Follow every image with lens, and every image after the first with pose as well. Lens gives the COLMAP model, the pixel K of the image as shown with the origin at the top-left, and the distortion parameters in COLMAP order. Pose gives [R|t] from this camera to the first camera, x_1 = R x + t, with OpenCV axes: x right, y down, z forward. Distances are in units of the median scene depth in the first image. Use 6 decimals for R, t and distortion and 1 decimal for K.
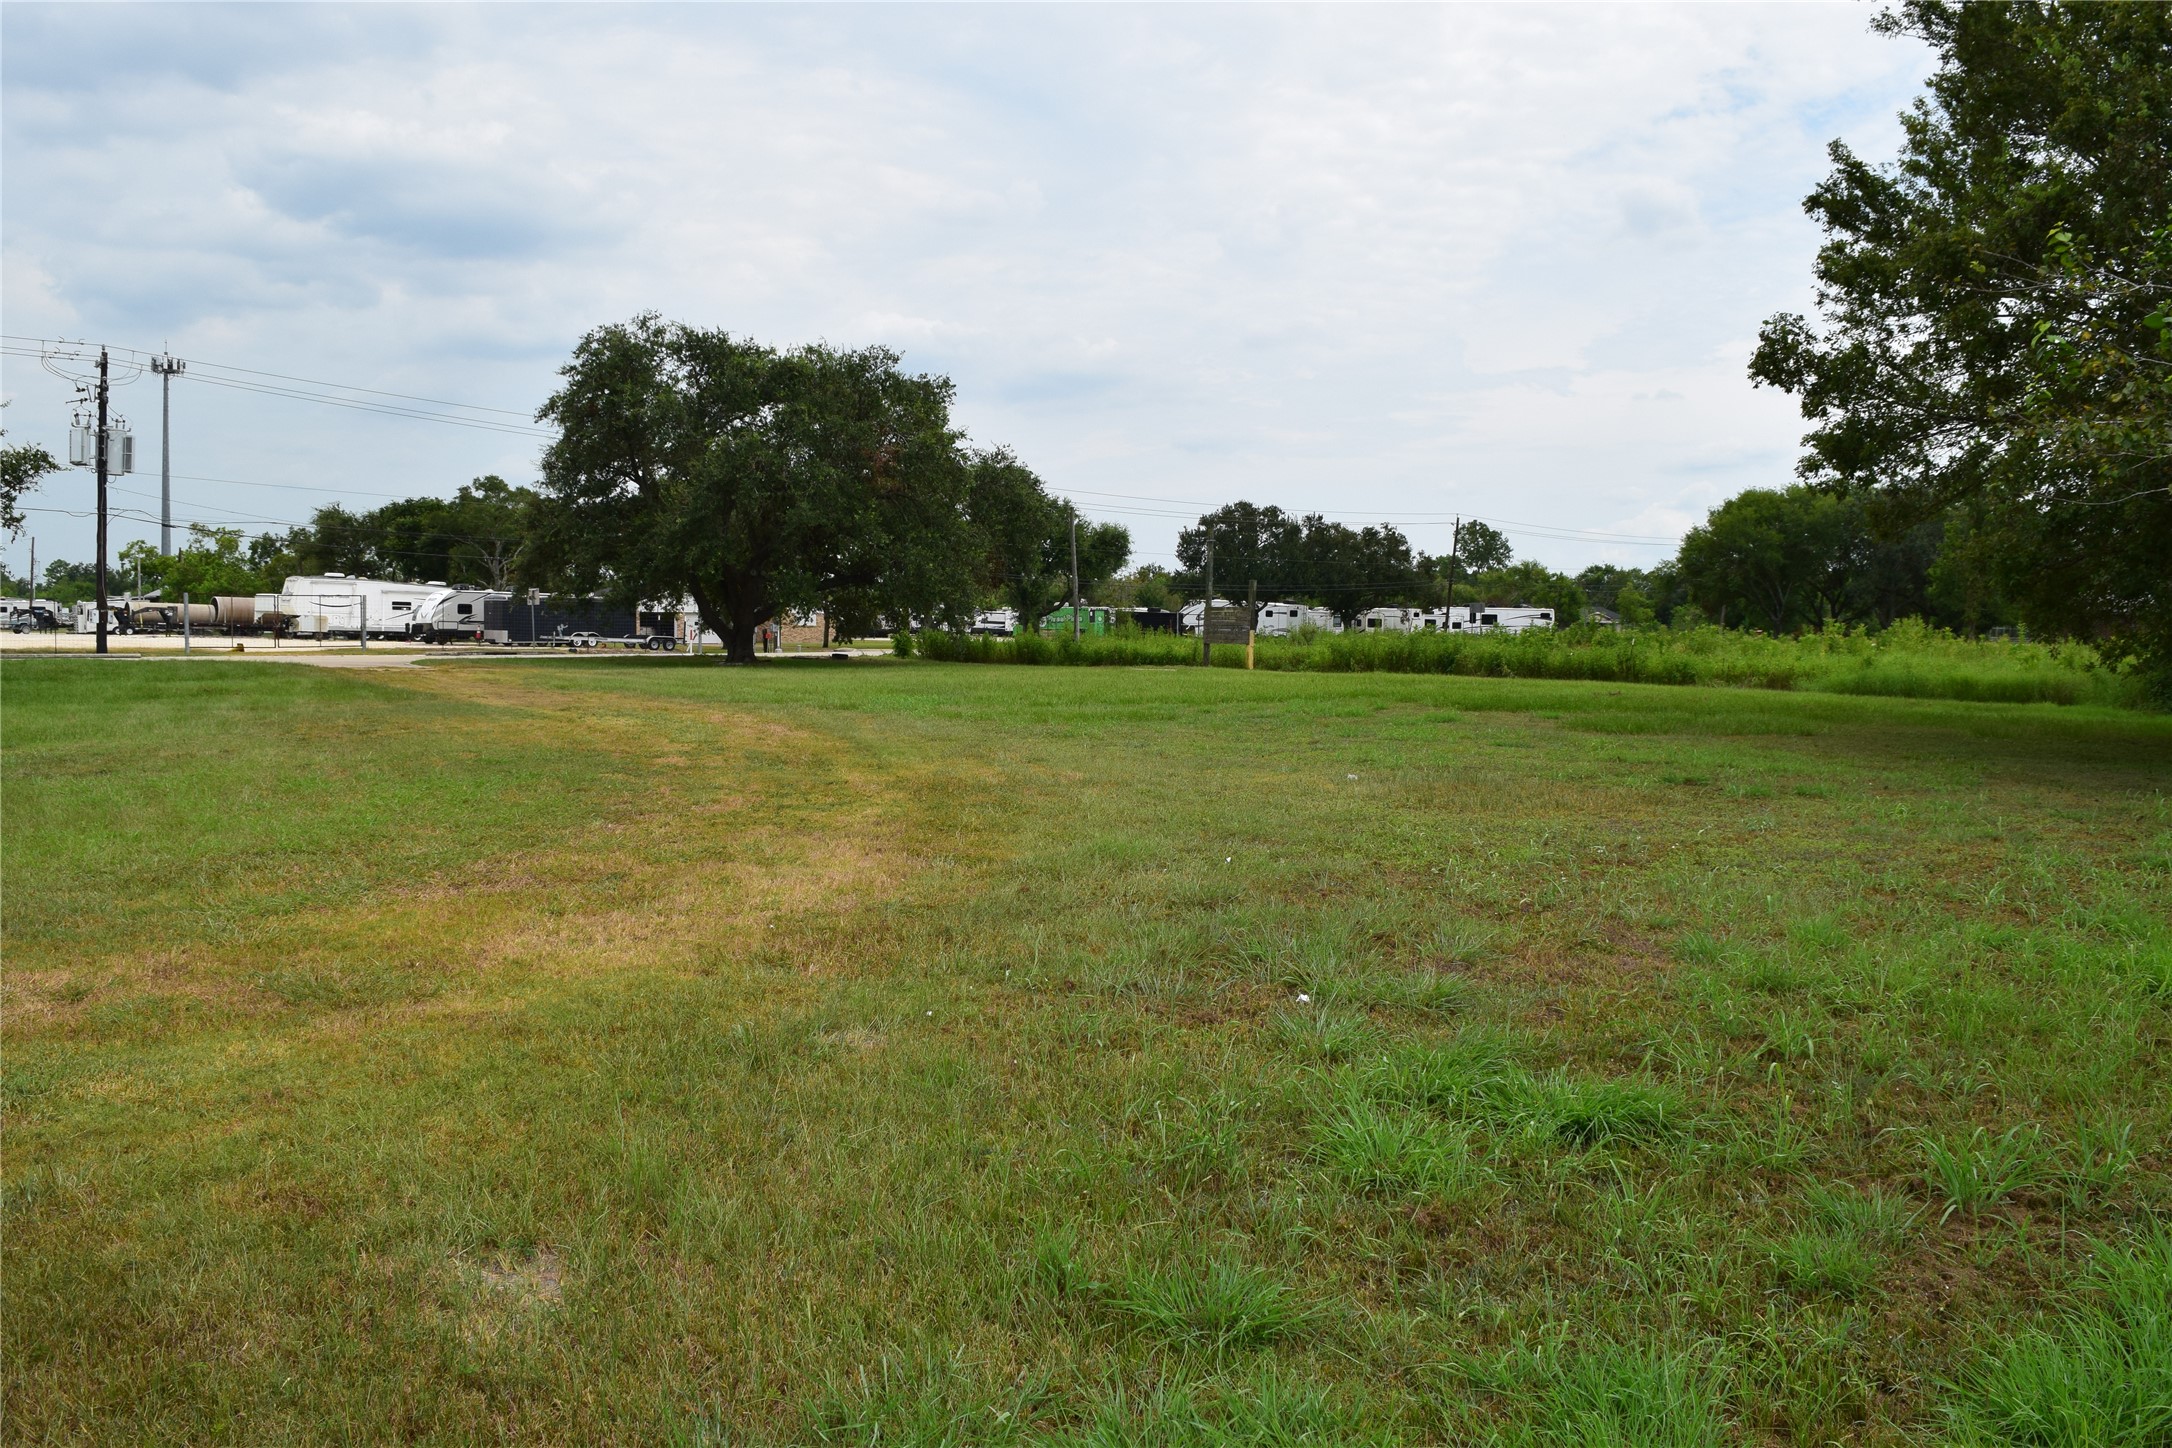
lens RADIAL K [[1698.2, 0, 1074.7], [0, 1698.2, 721.4], [0, 0, 1]] dist [-0.104897, 0.030556]
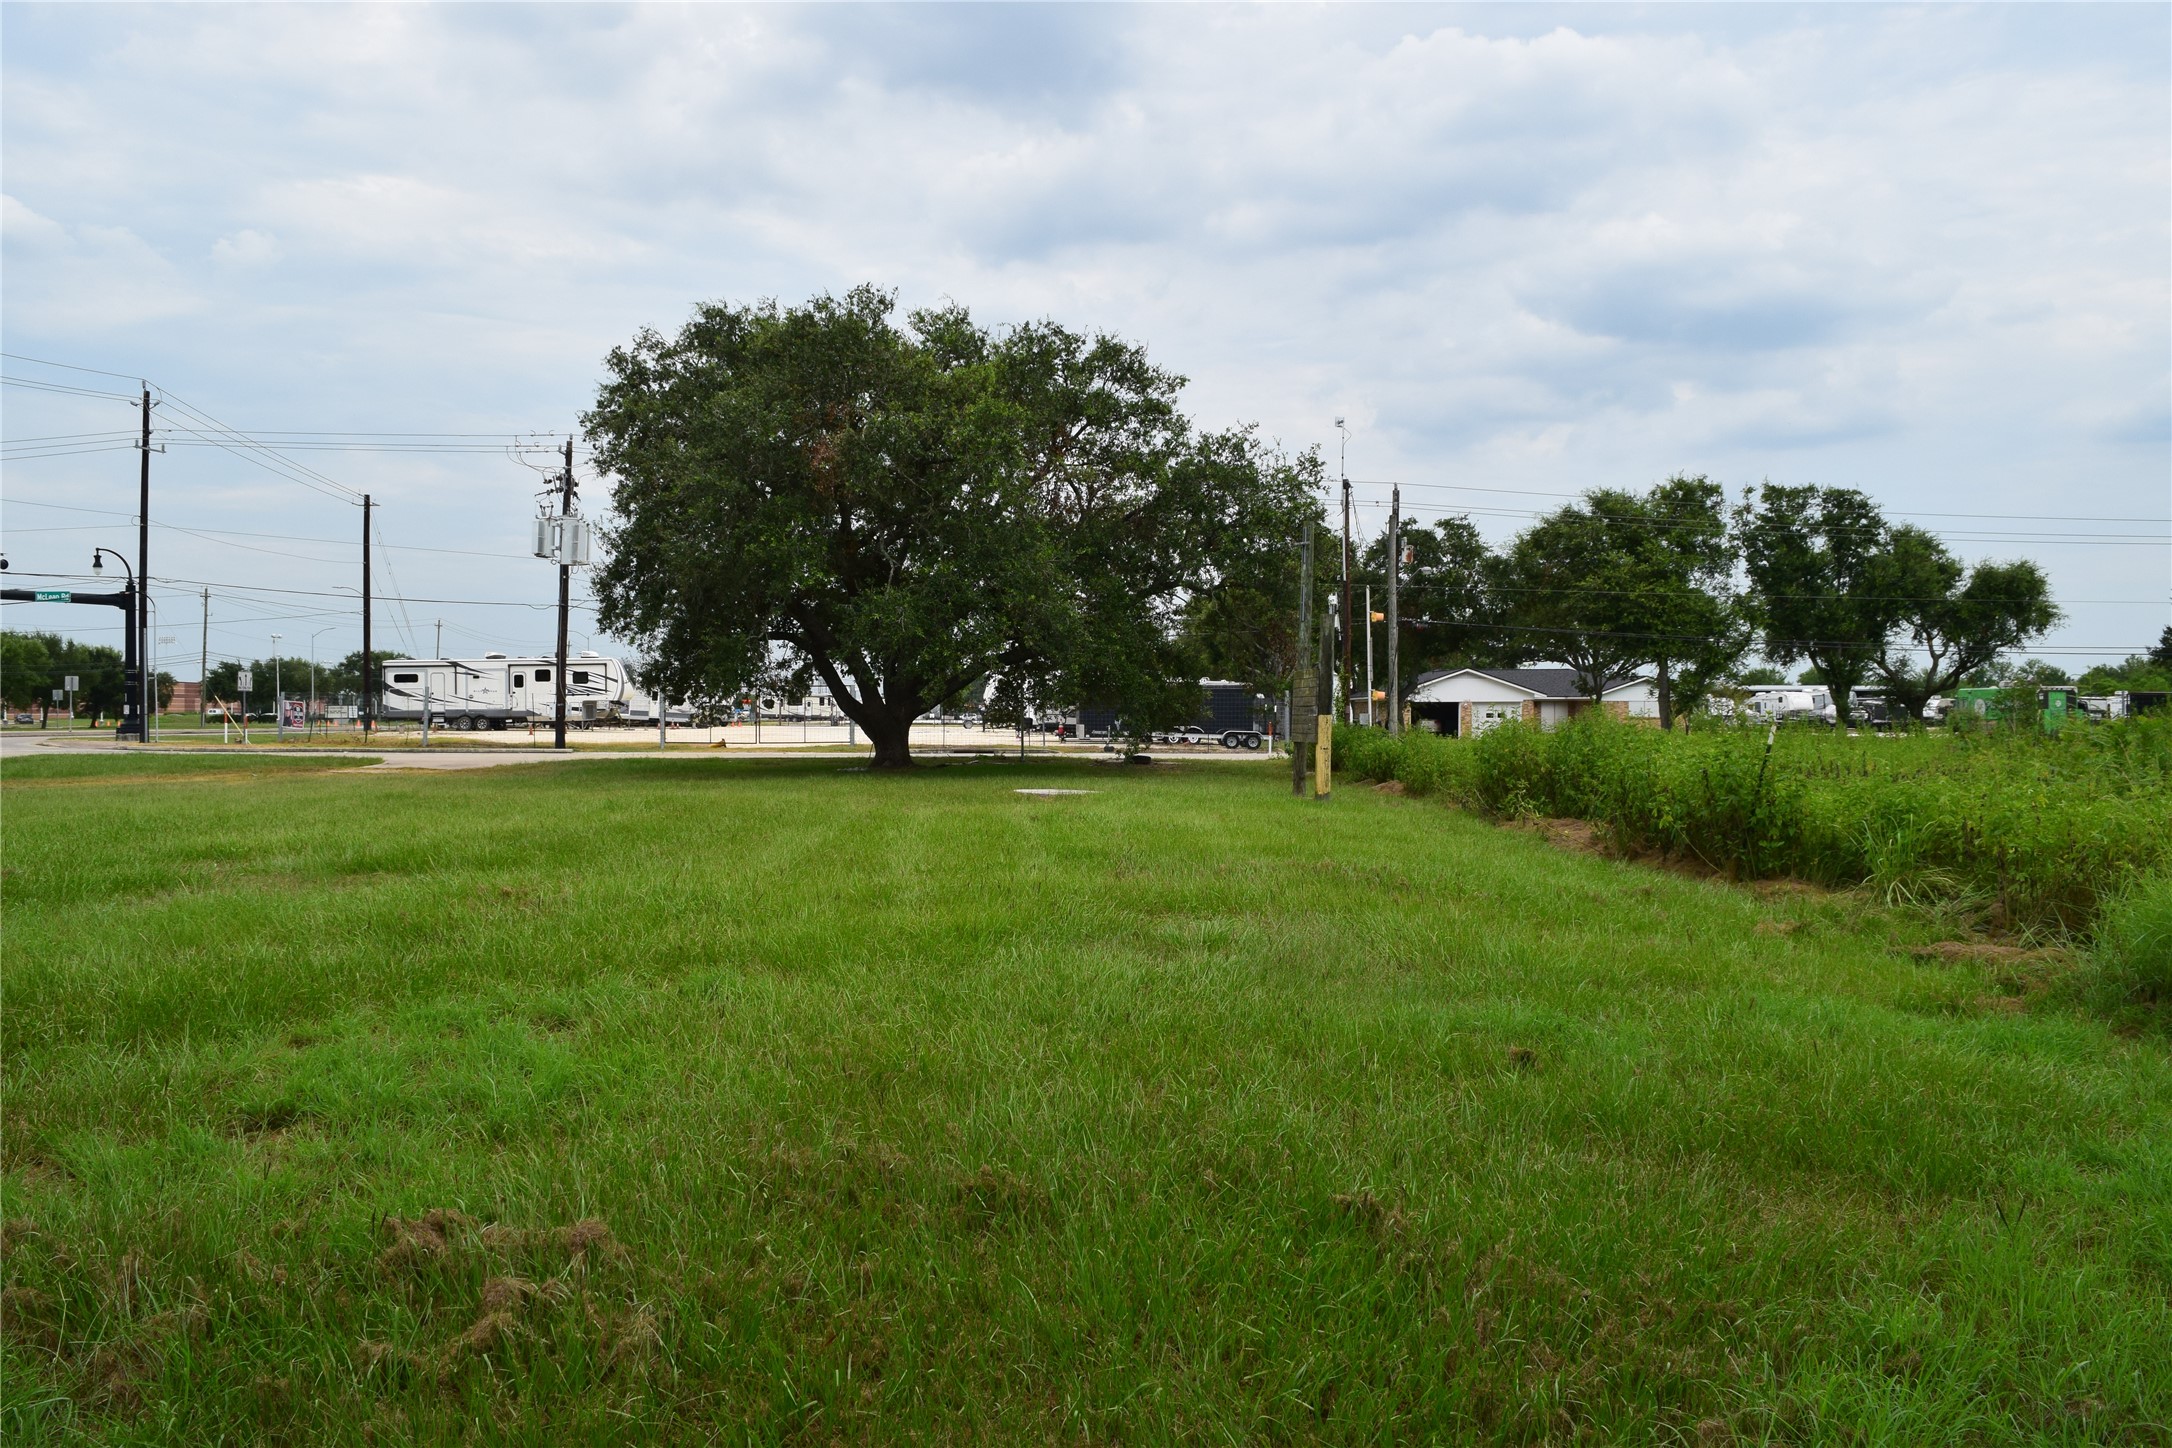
lens RADIAL K [[1698.2, 0, 1091.5], [0, 1698.2, 724.8], [0, 0, 1]] dist [-0.104897, 0.030556]
pose [[0.734606, -0.003145, -0.678486, 0.318328], [-0.034424, 0.998529, -0.041900, -0.024154], [0.677620, 0.054136, 0.733417, 0.480114]]
